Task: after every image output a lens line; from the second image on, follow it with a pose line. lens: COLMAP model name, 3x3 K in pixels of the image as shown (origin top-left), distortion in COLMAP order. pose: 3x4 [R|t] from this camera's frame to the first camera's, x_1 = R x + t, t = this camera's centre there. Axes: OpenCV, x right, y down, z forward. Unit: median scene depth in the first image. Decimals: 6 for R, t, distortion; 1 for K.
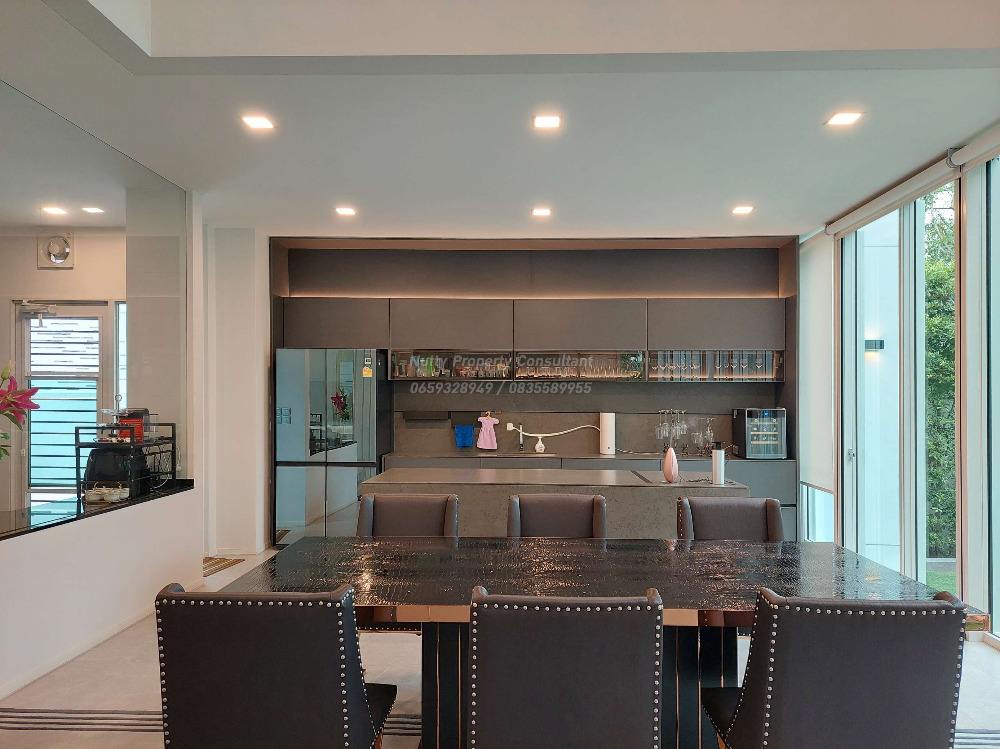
lens RADIAL K [[721.3, 0, 513.3], [0, 721.3, 405.4], [0, 0, 1]] dist [0.067684, -0.060026]
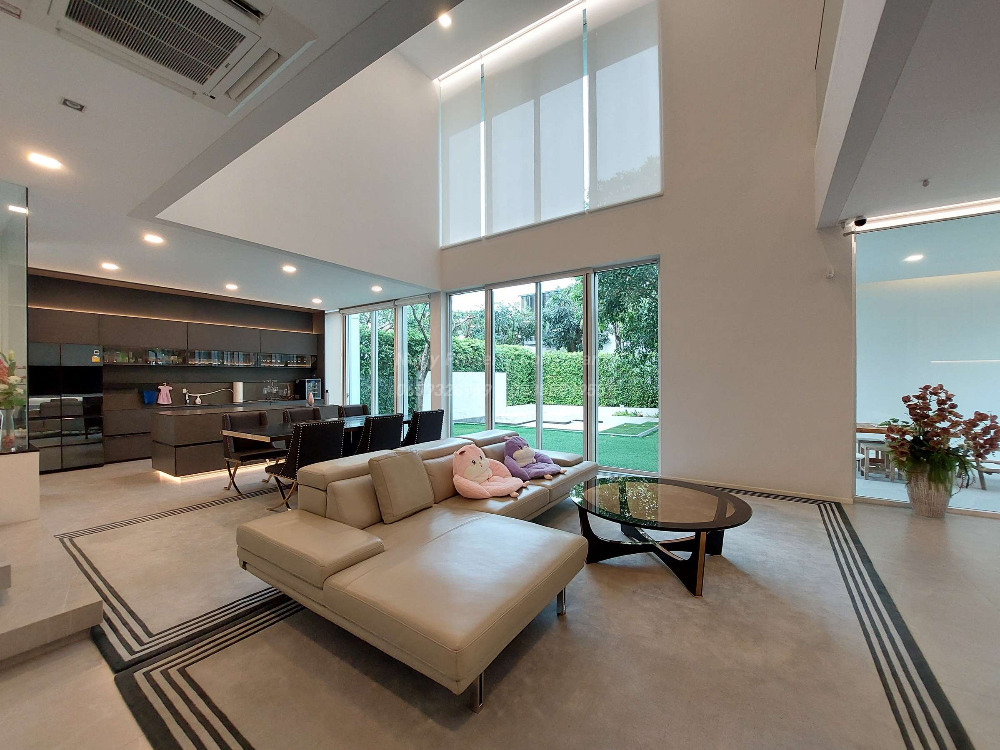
lens RADIAL K [[402.2, 0, 495.7], [0, 402.2, 377.4], [0, 0, 1]] dist [-0.021523, 0.001774]
pose [[0.544274, -0.008355, 0.838866, -0.452161], [0.018573, 0.999825, -0.002092, 0.013326], [-0.838702, 0.016719, 0.544334, -0.250612]]
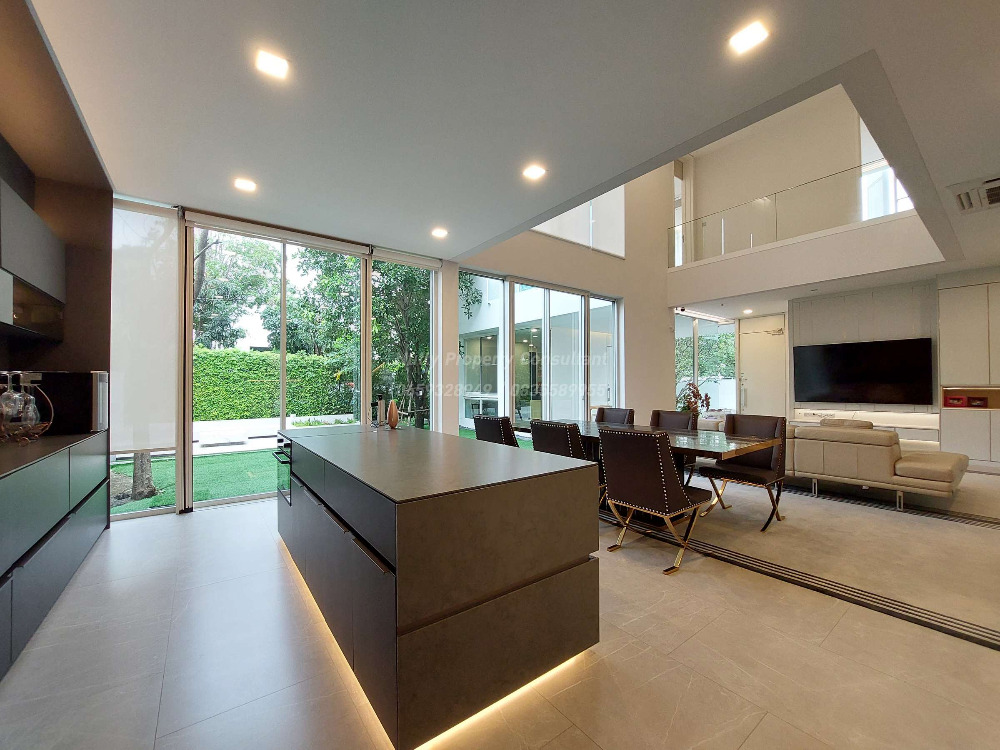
lens RADIAL K [[402.2, 0, 495.9], [0, 402.2, 378.8], [0, 0, 1]] dist [-0.021523, 0.001774]
pose [[-0.620146, 0.007805, 0.784447, -0.314665], [0.008593, 0.999958, -0.003156, 0.017782], [-0.784439, 0.004784, -0.620187, 0.918731]]
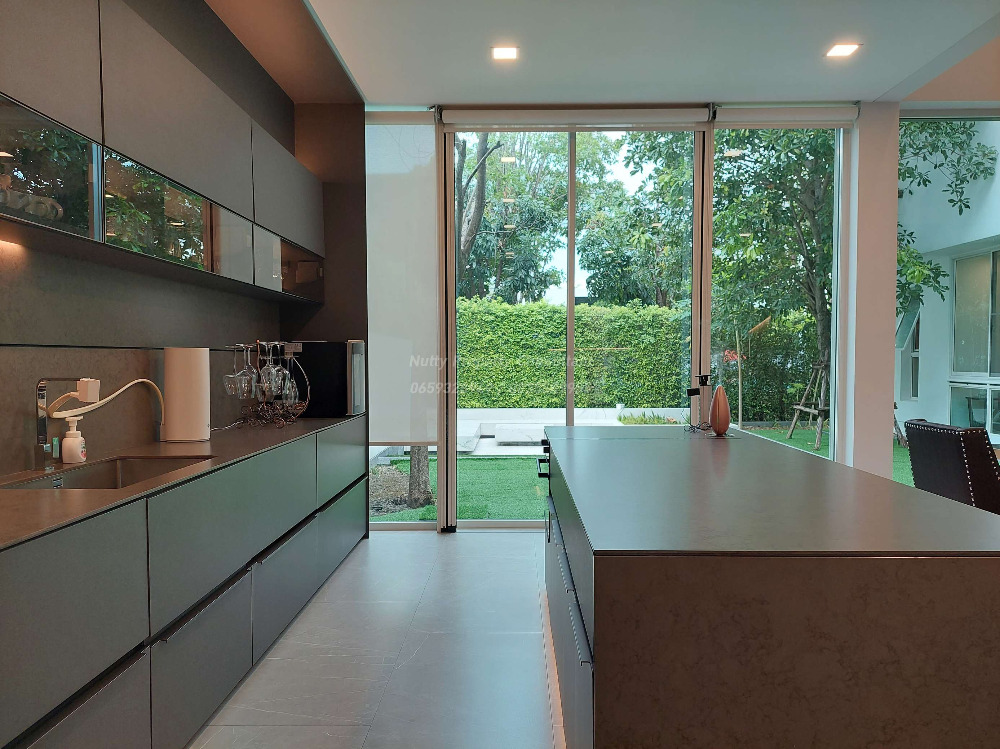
lens RADIAL K [[721.3, 0, 506.2], [0, 721.3, 383.0], [0, 0, 1]] dist [0.067684, -0.060026]
pose [[-0.021021, -0.042049, 0.998894, -0.343119], [0.012509, 0.999026, 0.042317, 0.016651], [-0.999701, 0.013385, -0.020475, 0.870060]]
